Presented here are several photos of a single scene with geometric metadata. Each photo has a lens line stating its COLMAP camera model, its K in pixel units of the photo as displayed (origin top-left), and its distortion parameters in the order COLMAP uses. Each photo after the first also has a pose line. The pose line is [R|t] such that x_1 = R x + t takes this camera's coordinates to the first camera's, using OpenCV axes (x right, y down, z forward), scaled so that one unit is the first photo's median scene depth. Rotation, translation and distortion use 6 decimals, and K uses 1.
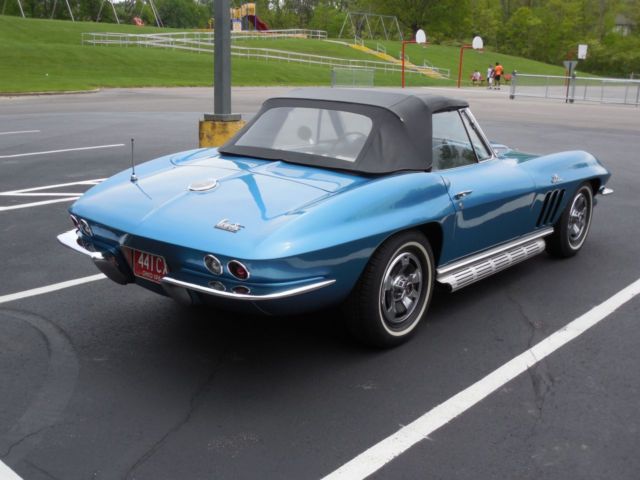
lens RADIAL K [[727.5, 0, 320.0], [0, 727.5, 240.0], [0, 0, 1]] dist [-0.037624, 0.031790]
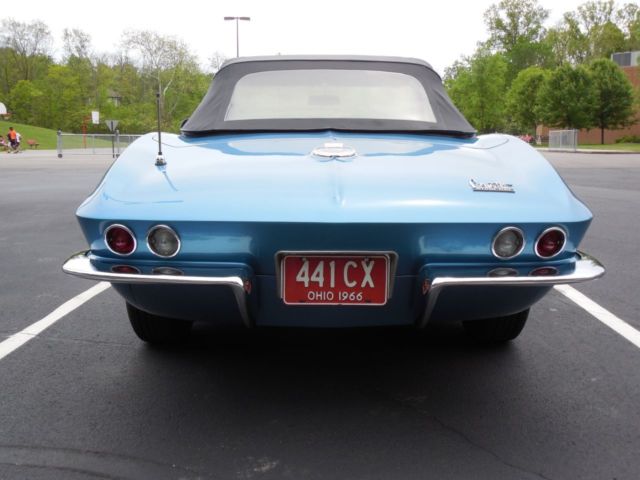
lens RADIAL K [[649.7, 0, 320.0], [0, 649.7, 240.0], [0, 0, 1]] dist [-0.020379, -0.002471]
pose [[0.763570, -0.124537, 0.633602, -0.058423], [0.172581, 0.984890, -0.014398, 0.001028], [-0.622235, 0.120341, 0.773526, 0.059994]]
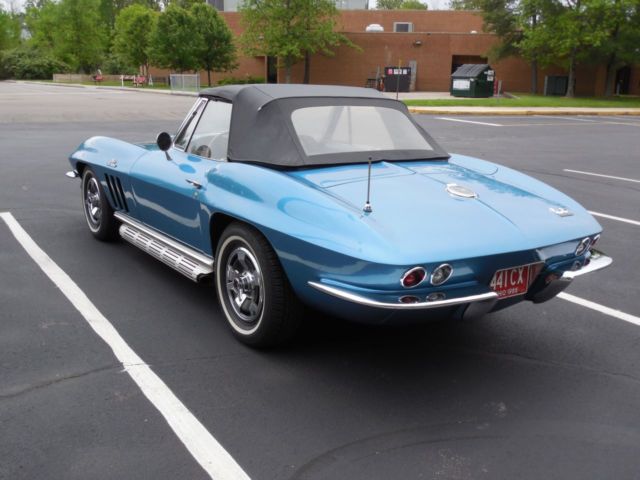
lens RADIAL K [[649.7, 0, 320.0], [0, 649.7, 240.0], [0, 0, 1]] dist [-0.020379, -0.002471]
pose [[0.261123, -0.249289, 0.932561, -0.107062], [0.208206, 0.957884, 0.197759, -0.023247], [-0.942584, 0.142525, 0.302029, 0.098353]]
